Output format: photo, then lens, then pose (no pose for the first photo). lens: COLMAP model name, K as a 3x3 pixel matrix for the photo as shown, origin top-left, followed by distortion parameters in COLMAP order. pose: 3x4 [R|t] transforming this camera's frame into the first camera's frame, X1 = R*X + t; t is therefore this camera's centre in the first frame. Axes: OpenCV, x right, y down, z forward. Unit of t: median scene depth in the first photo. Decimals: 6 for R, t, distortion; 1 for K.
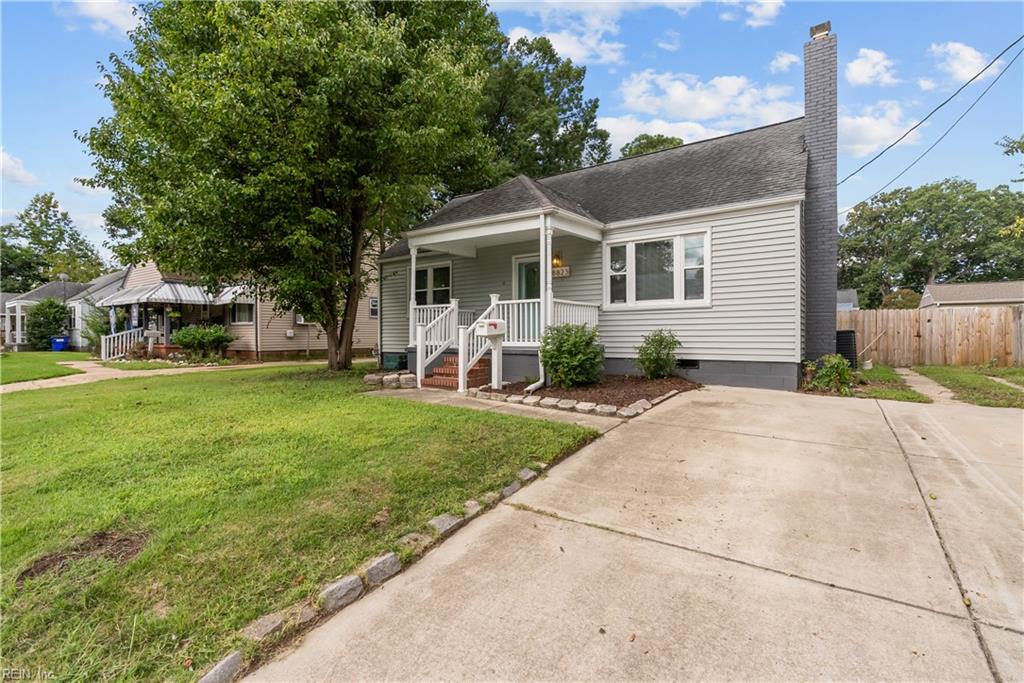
lens RADIAL K [[465.9, 0, 516.3], [0, 465.9, 340.0], [0, 0, 1]] dist [-0.009743, 0.003214]
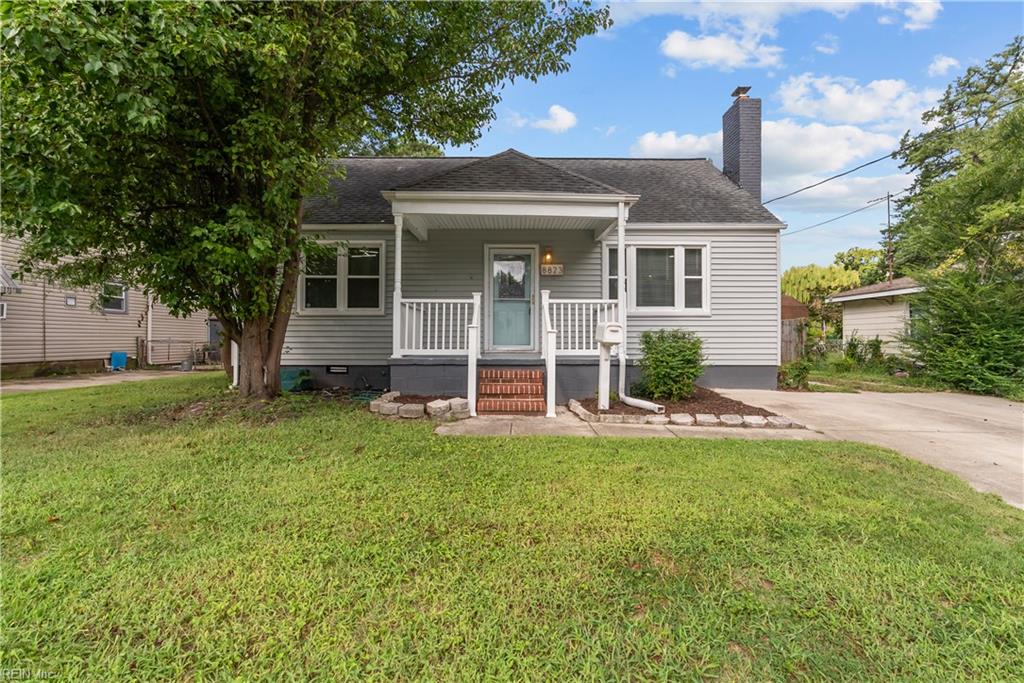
lens RADIAL K [[465.9, 0, 511.9], [0, 465.9, 337.3], [0, 0, 1]] dist [-0.009743, 0.003214]
pose [[0.801863, 0.009573, 0.597431, -0.576714], [0.005022, 0.999728, -0.022759, 0.000543], [-0.597487, 0.021250, 0.801597, 0.403291]]
